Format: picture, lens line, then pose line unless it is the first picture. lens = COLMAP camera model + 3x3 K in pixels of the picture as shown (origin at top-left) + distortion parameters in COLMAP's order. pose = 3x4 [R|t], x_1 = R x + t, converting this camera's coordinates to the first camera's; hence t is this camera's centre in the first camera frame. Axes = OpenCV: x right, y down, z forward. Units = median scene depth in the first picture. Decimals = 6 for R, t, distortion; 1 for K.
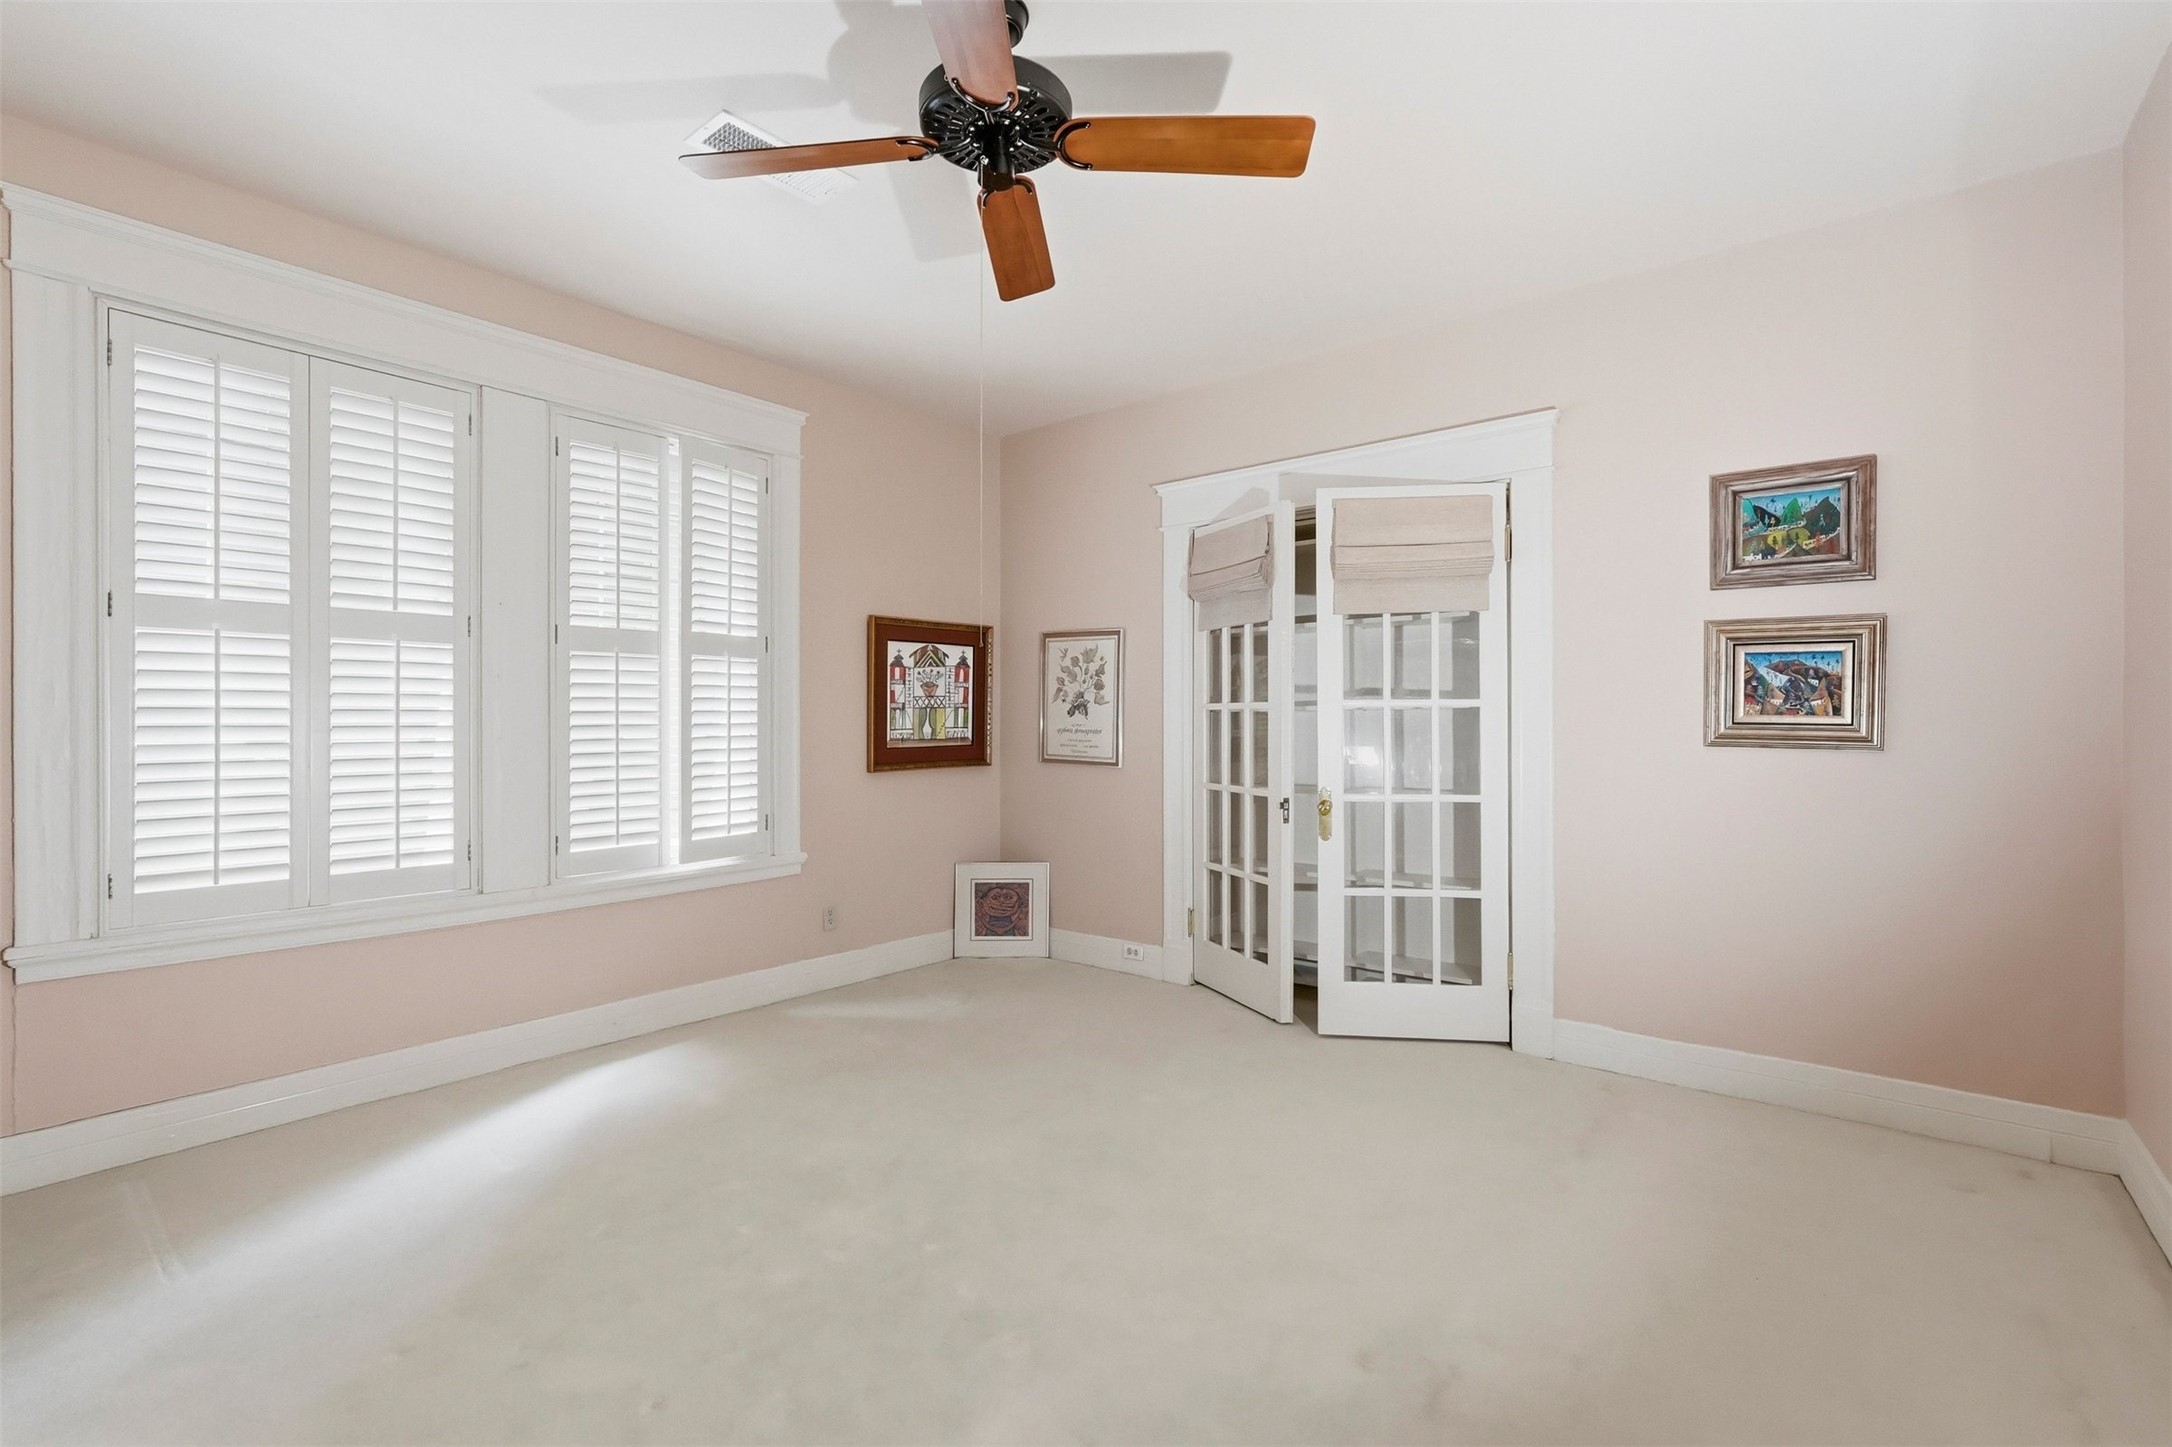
lens RADIAL K [[974.1, 0, 1086.0], [0, 974.1, 723.5], [0, 0, 1]] dist [-0.004802, -0.000380]
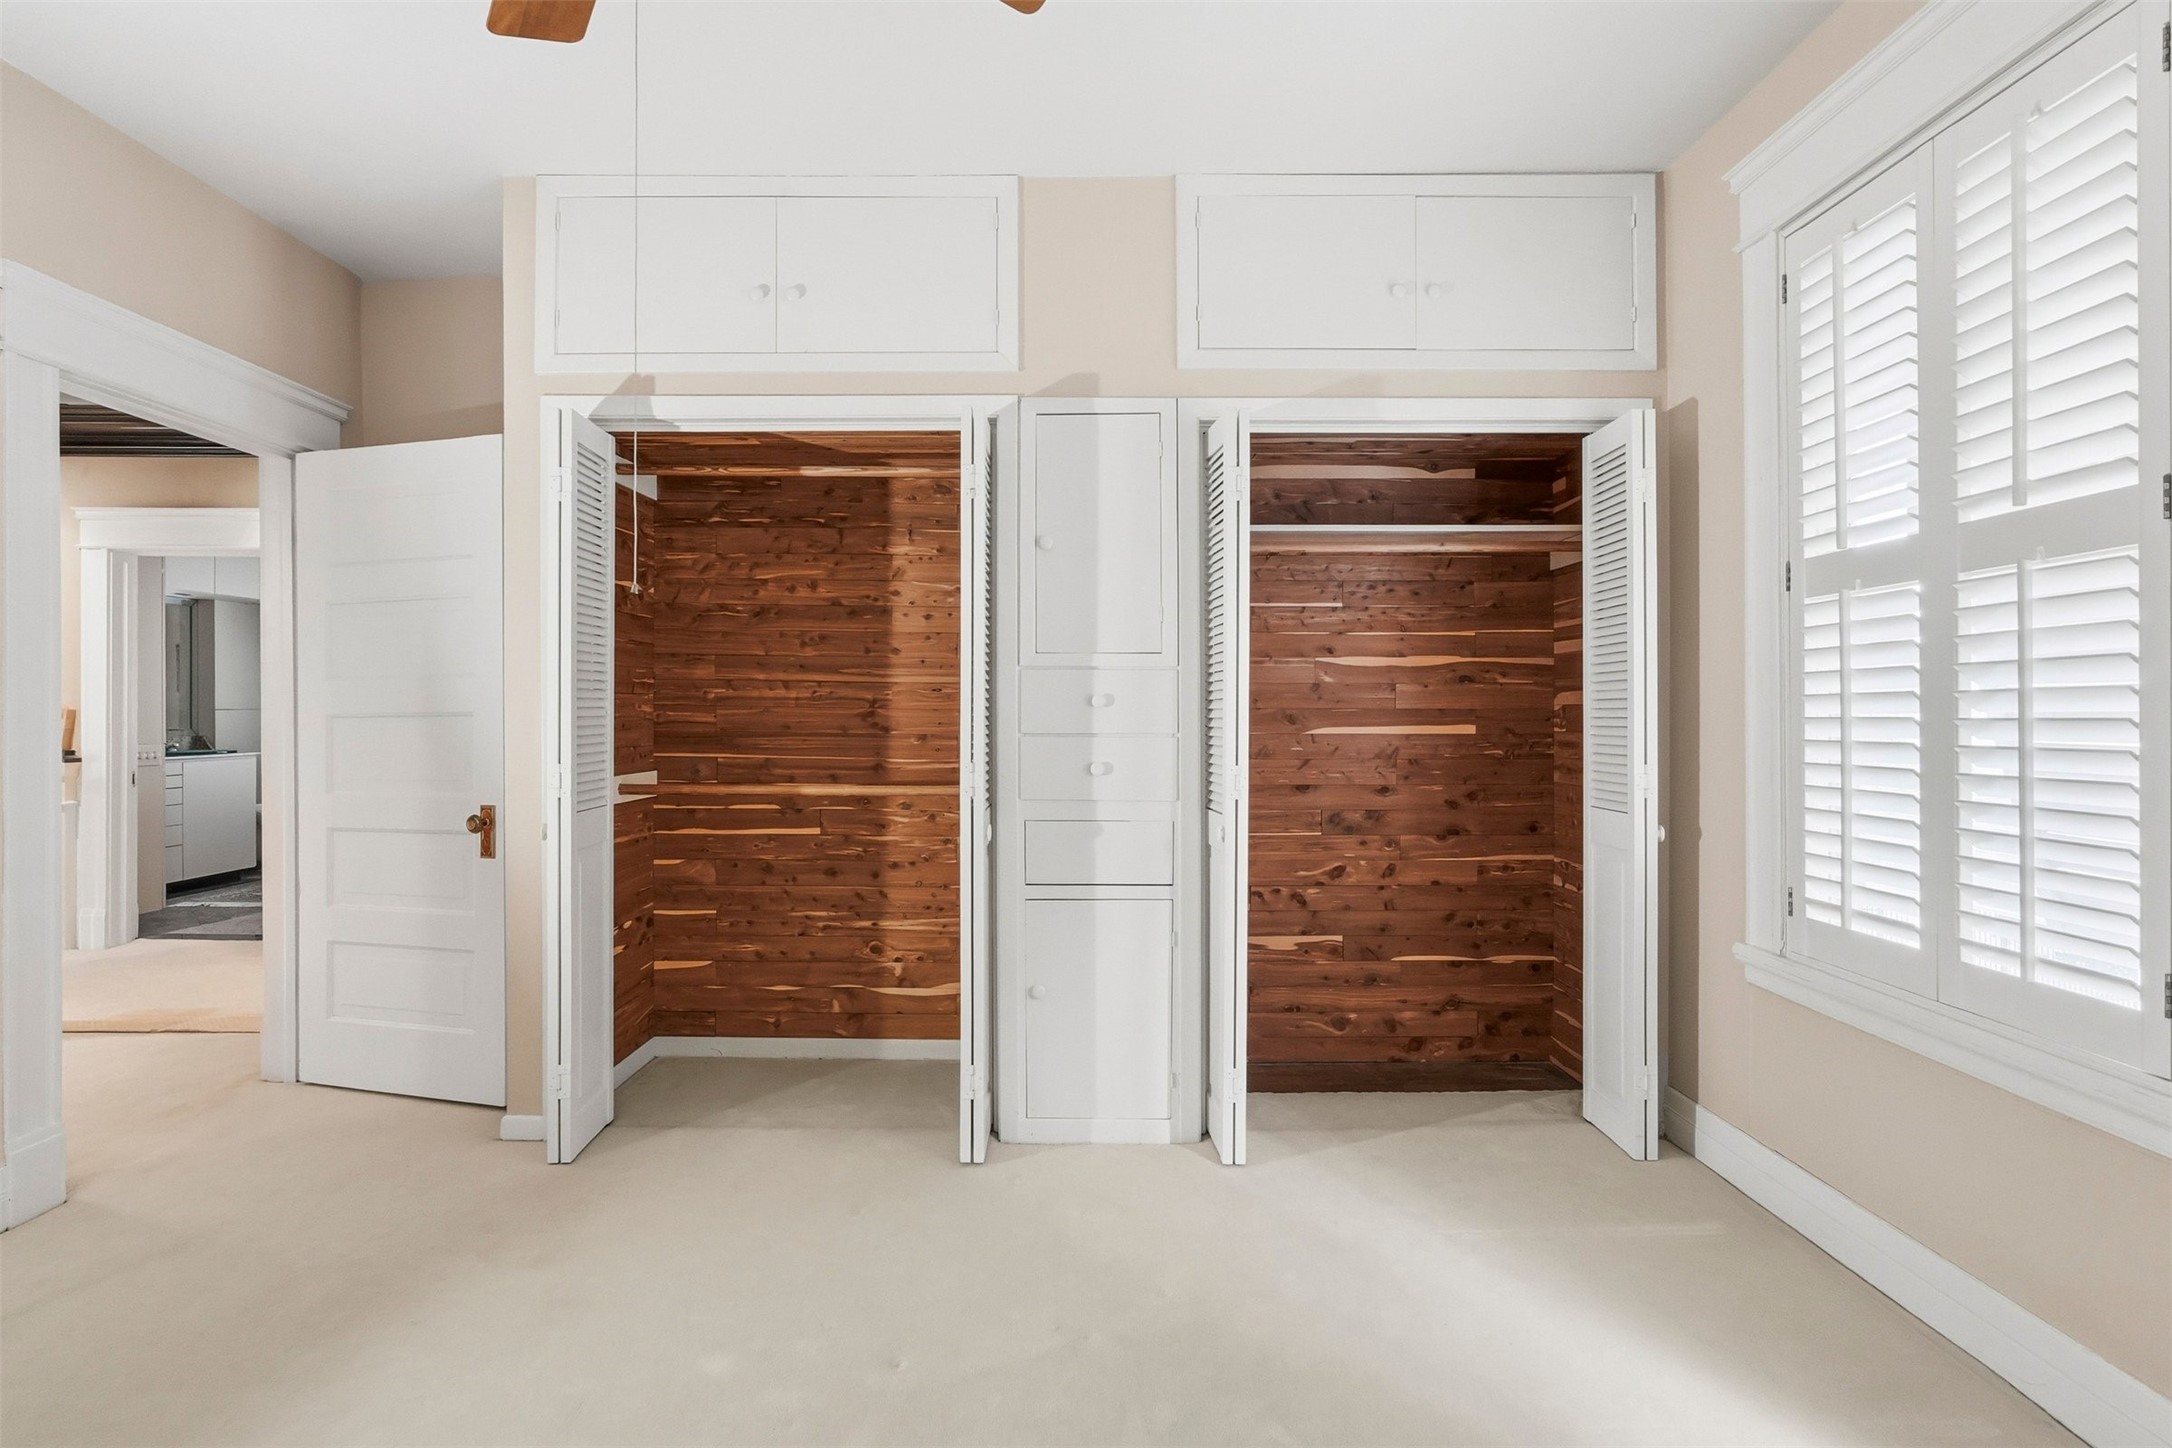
lens RADIAL K [[1034.3, 0, 1086.0], [0, 1034.3, 724.0], [0, 0, 1]] dist [-0.001340, -0.000138]
pose [[-0.778027, 0.003314, -0.628221, 0.062042], [-0.003174, 0.999953, 0.009206, 0.001827], [0.628222, 0.009156, -0.777980, 1.213233]]
